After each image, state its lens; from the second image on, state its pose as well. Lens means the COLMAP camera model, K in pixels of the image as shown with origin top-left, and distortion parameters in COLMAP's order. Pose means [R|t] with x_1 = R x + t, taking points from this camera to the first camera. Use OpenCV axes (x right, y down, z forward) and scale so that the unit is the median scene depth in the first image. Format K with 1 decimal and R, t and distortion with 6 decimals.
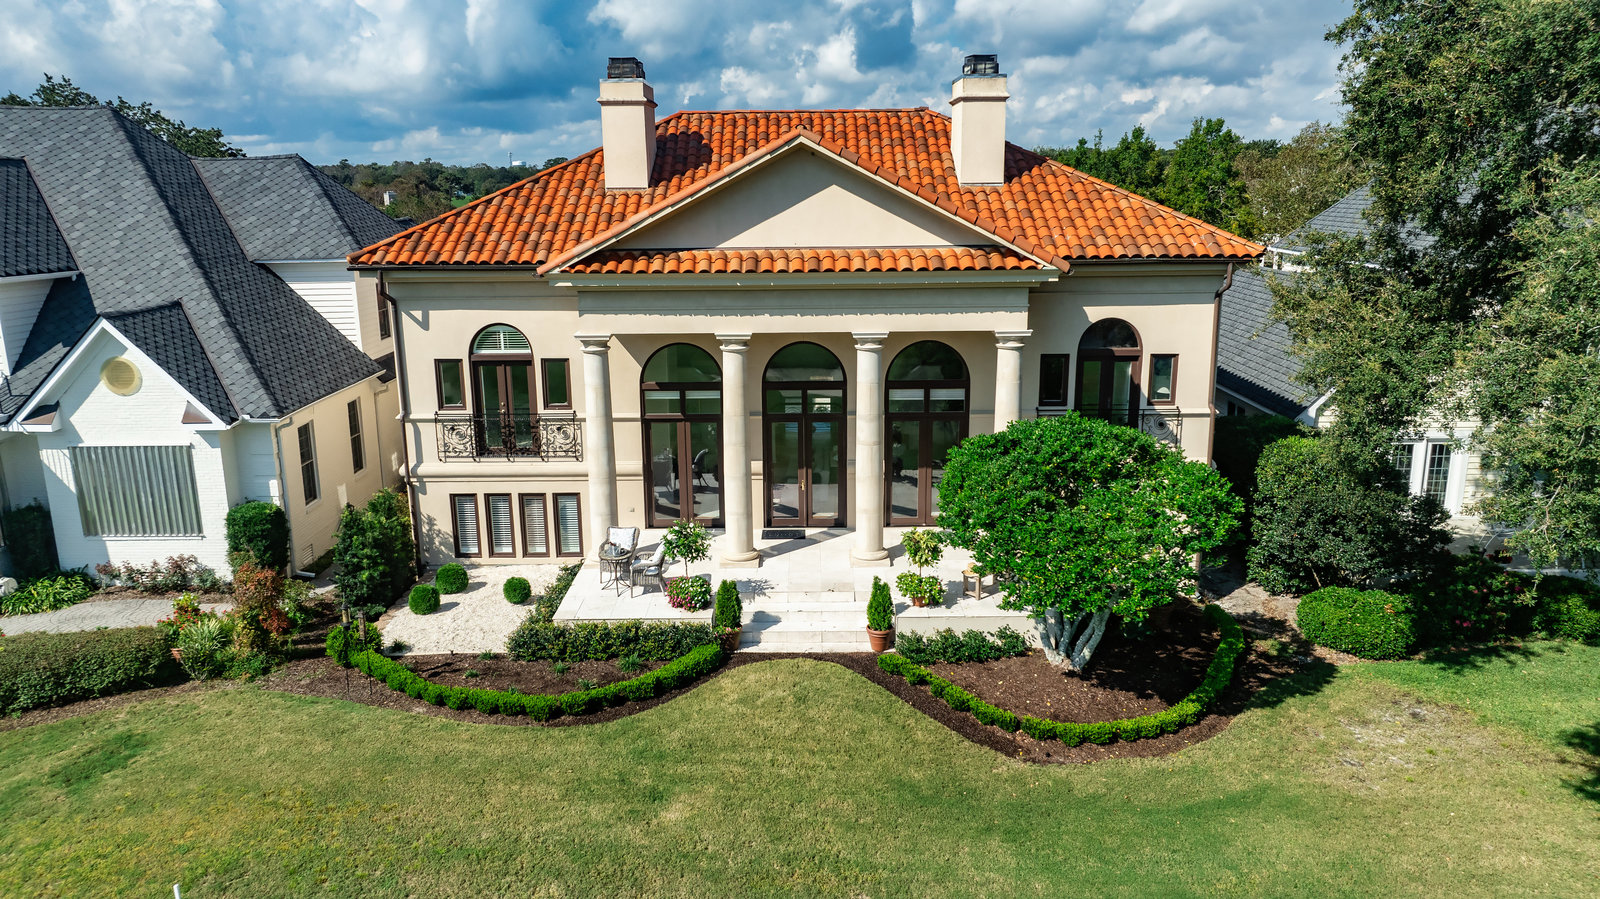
lens RADIAL K [[1129.0, 0, 800.0], [0, 1129.0, 449.5], [0, 0, 1]] dist [-0.026023, 0.011323]
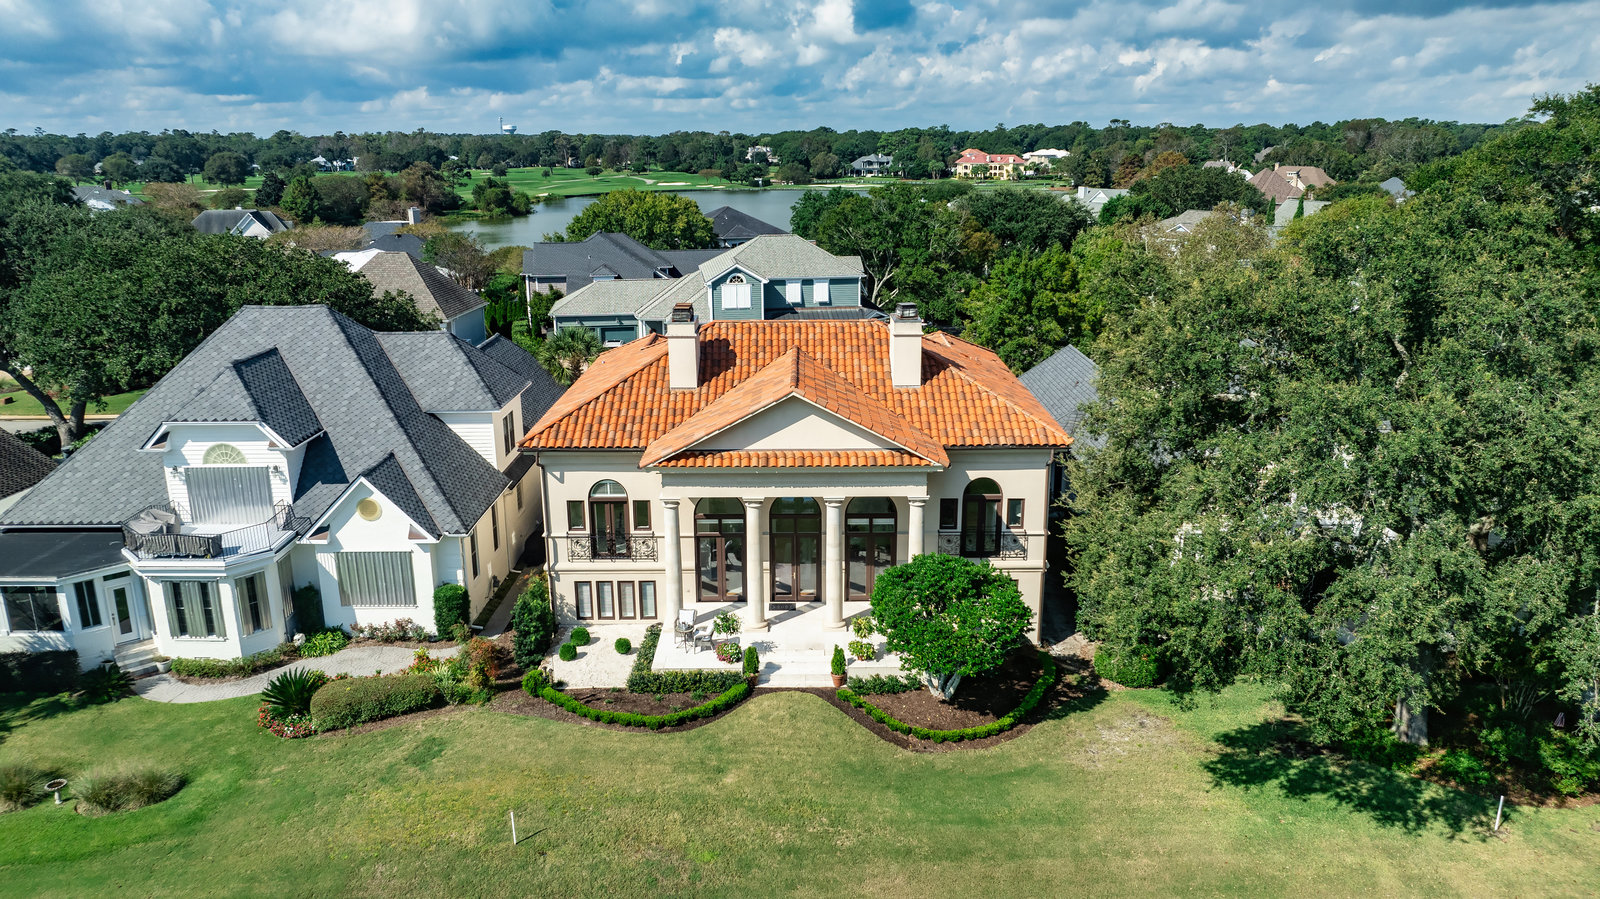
lens RADIAL K [[1129.0, 0, 800.0], [0, 1129.0, 449.5], [0, 0, 1]] dist [-0.026023, 0.011323]
pose [[0.999990, -0.000574, 0.004494, 0.003135], [0.000430, 0.999494, 0.031820, -0.206407], [-0.004510, -0.031817, 0.999484, -0.622464]]
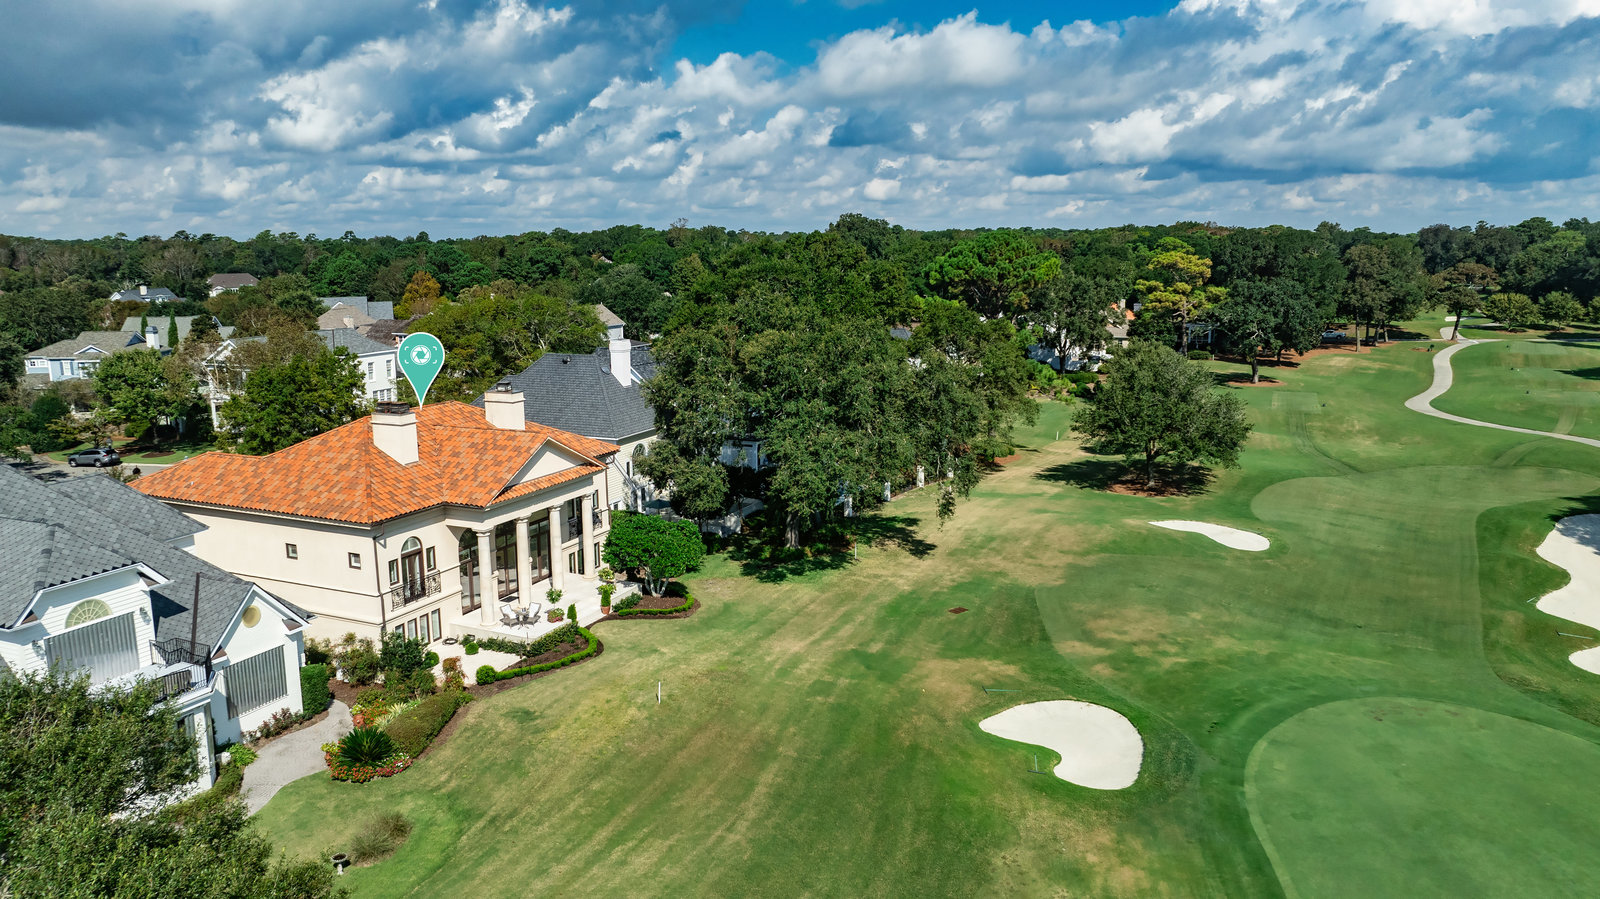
lens RADIAL K [[1133.8, 0, 800.0], [0, 1133.8, 449.5], [0, 0, 1]] dist [-0.057699, 0.075595]
pose [[0.401763, -0.159060, 0.901824, -1.840793], [0.218668, 0.972975, 0.074193, -0.267409], [-0.889253, 0.167392, 0.425687, -0.564106]]
